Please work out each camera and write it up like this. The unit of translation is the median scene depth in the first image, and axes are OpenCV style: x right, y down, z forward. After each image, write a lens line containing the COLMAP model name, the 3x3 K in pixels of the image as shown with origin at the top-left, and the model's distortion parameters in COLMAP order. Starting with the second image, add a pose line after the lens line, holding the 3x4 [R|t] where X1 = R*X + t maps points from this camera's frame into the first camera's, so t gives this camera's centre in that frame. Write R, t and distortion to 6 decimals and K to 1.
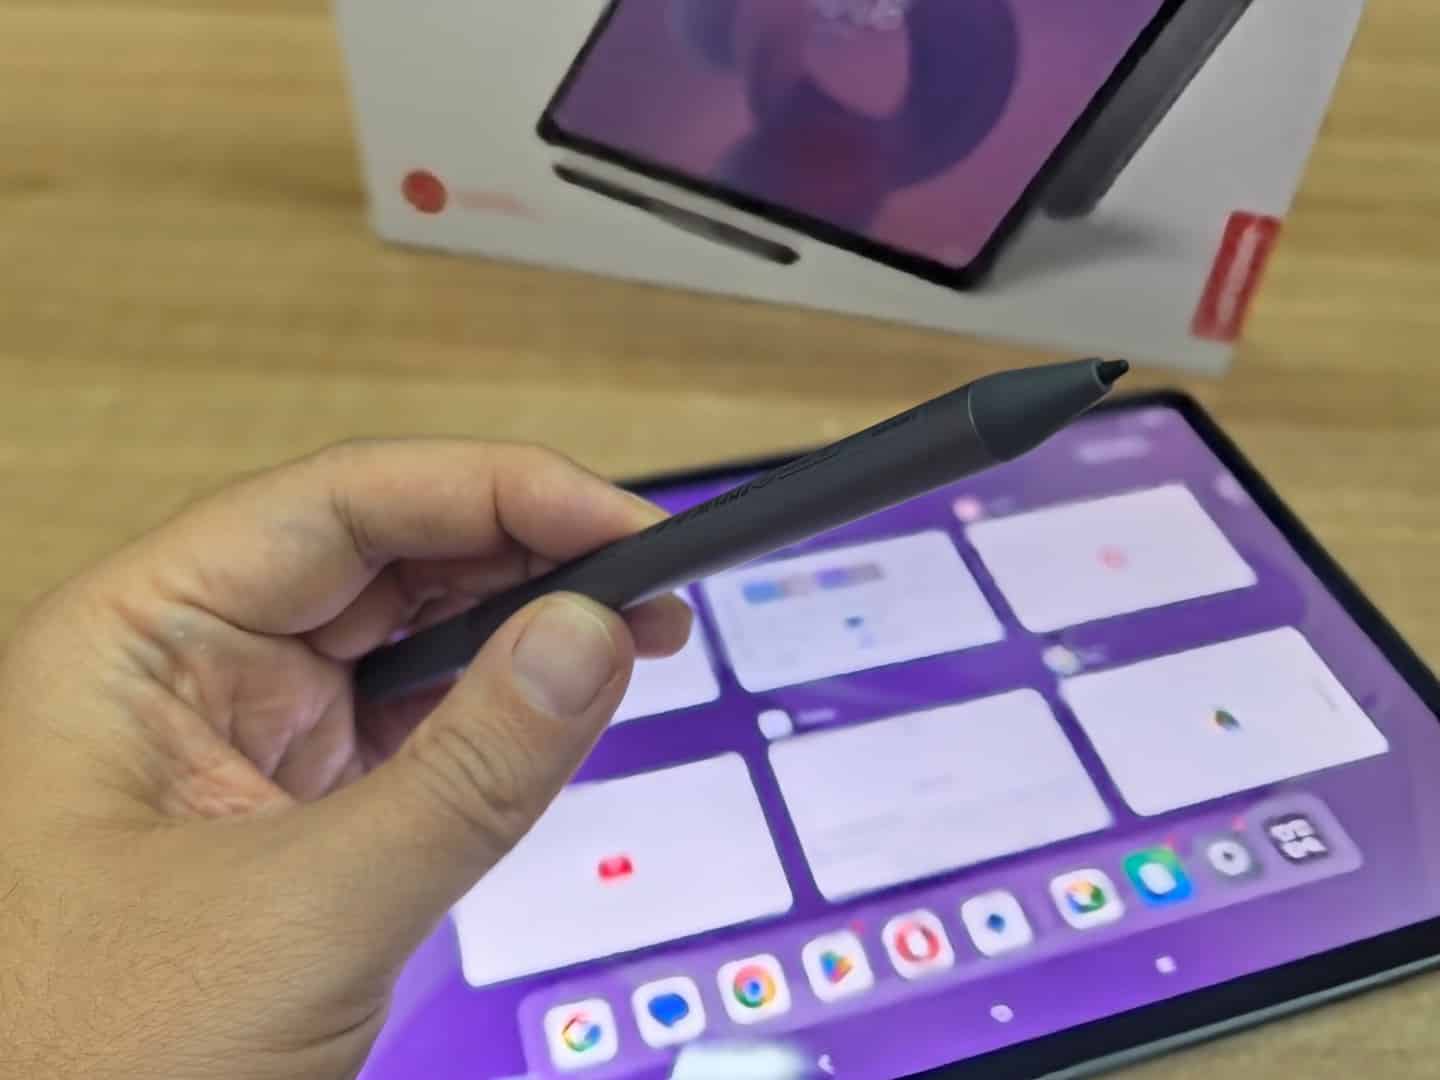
lens RADIAL K [[1133.7, 0, 720.0], [0, 1133.7, 540.0], [0, 0, 1]] dist [0.004415, 0.012546]
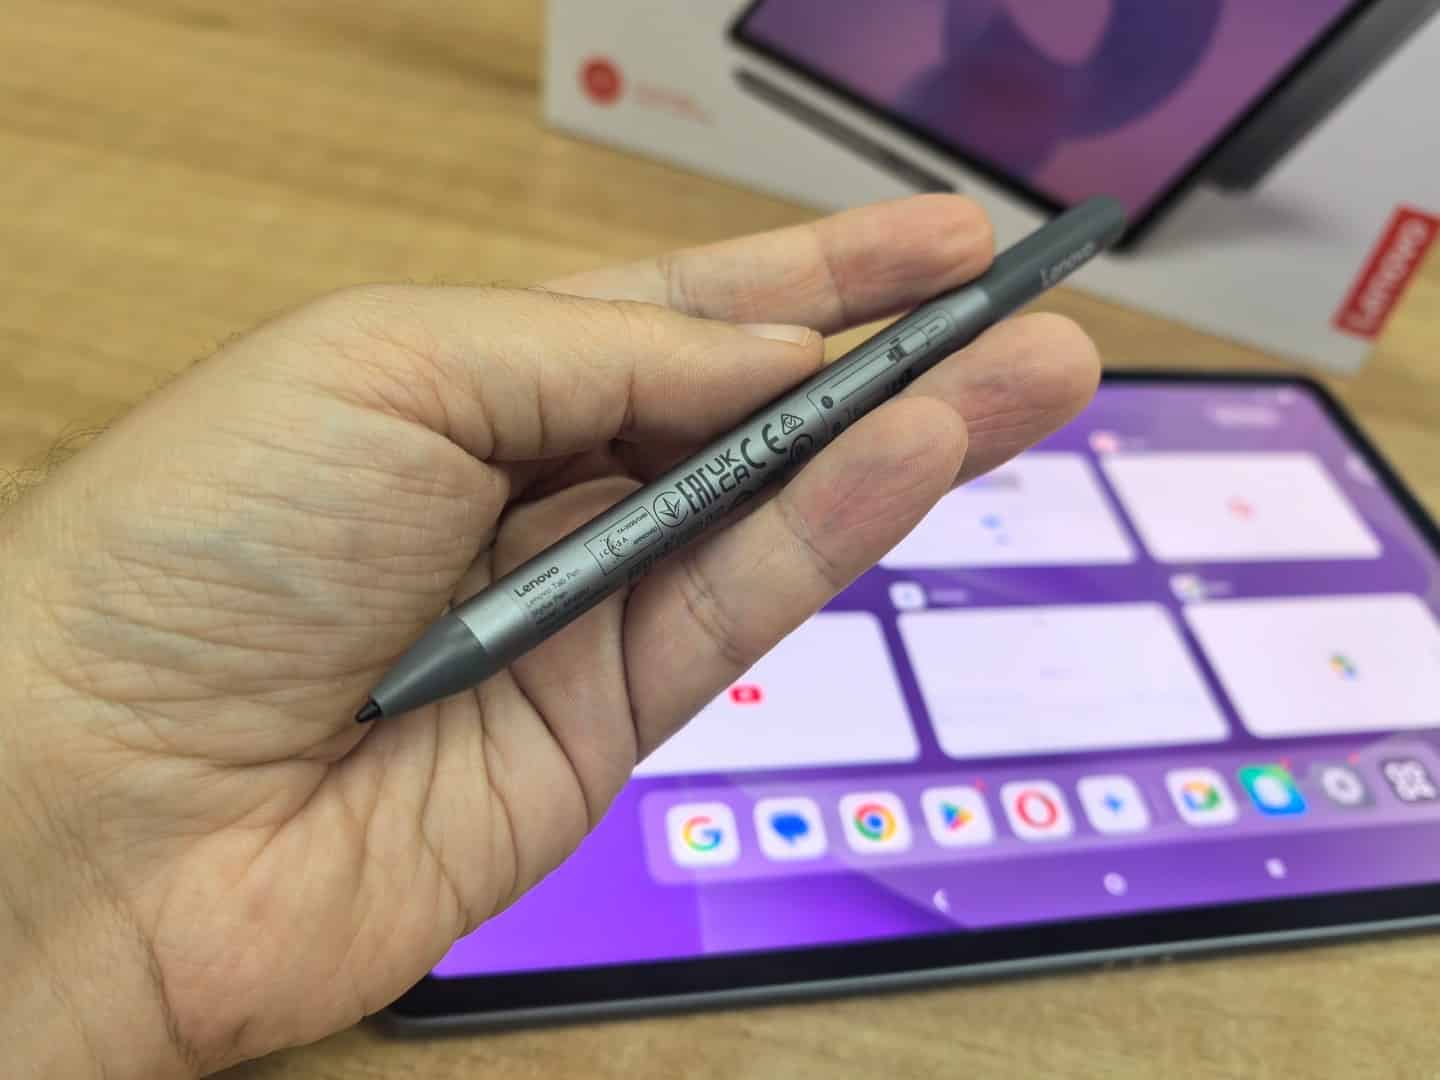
lens RADIAL K [[1133.7, 0, 720.0], [0, 1133.7, 540.0], [0, 0, 1]] dist [0.004415, 0.012546]
pose [[0.985996, 0.166693, 0.004934, -0.128544], [-0.166389, 0.985326, -0.038039, 0.175587], [-0.011203, 0.036685, 0.999264, -0.015179]]
